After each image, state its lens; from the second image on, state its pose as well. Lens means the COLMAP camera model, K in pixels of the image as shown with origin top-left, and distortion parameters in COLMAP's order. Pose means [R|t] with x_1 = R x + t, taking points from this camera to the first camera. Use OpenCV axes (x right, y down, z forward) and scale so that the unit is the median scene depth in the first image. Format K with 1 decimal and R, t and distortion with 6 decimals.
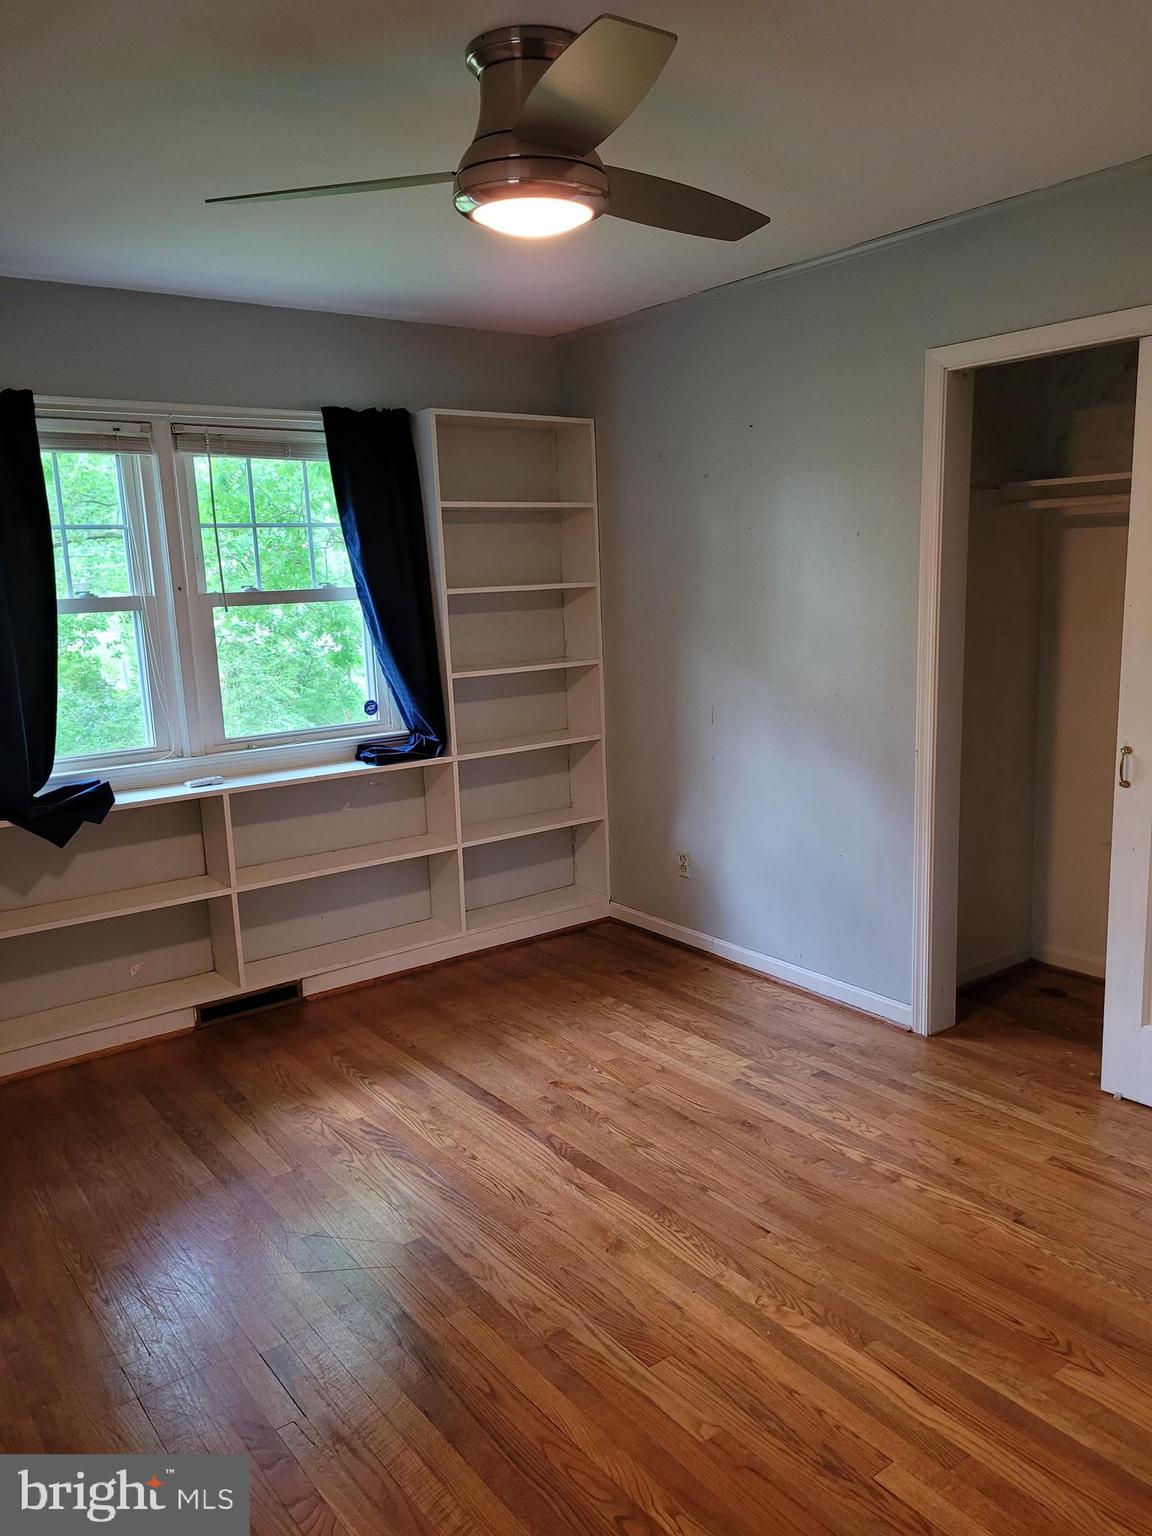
lens RADIAL K [[1167.2, 0, 586.8], [0, 1167.2, 779.9], [0, 0, 1]] dist [0.060336, -0.046610]
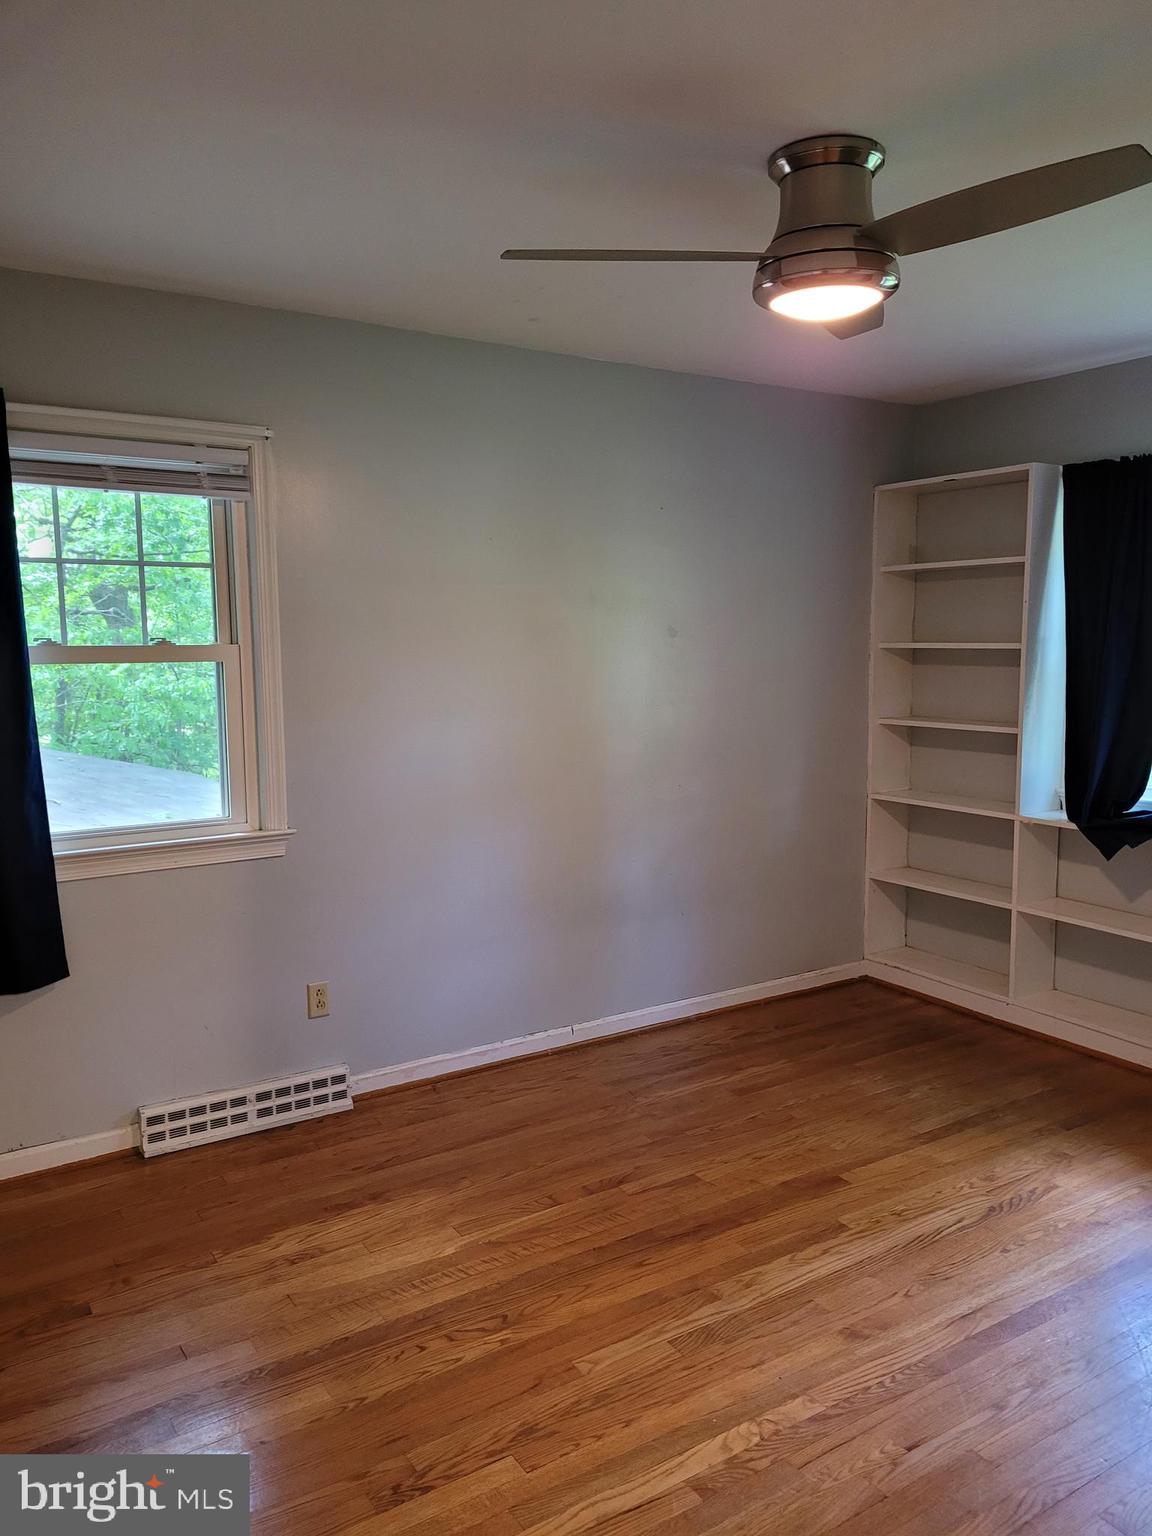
lens RADIAL K [[1167.2, 0, 578.1], [0, 1167.2, 770.5], [0, 0, 1]] dist [0.060336, -0.046610]
pose [[-0.067917, 0.154706, -0.985623, 1.028354], [-0.181376, 0.969528, 0.164678, -0.177281], [0.981066, 0.189953, -0.037788, 0.836258]]
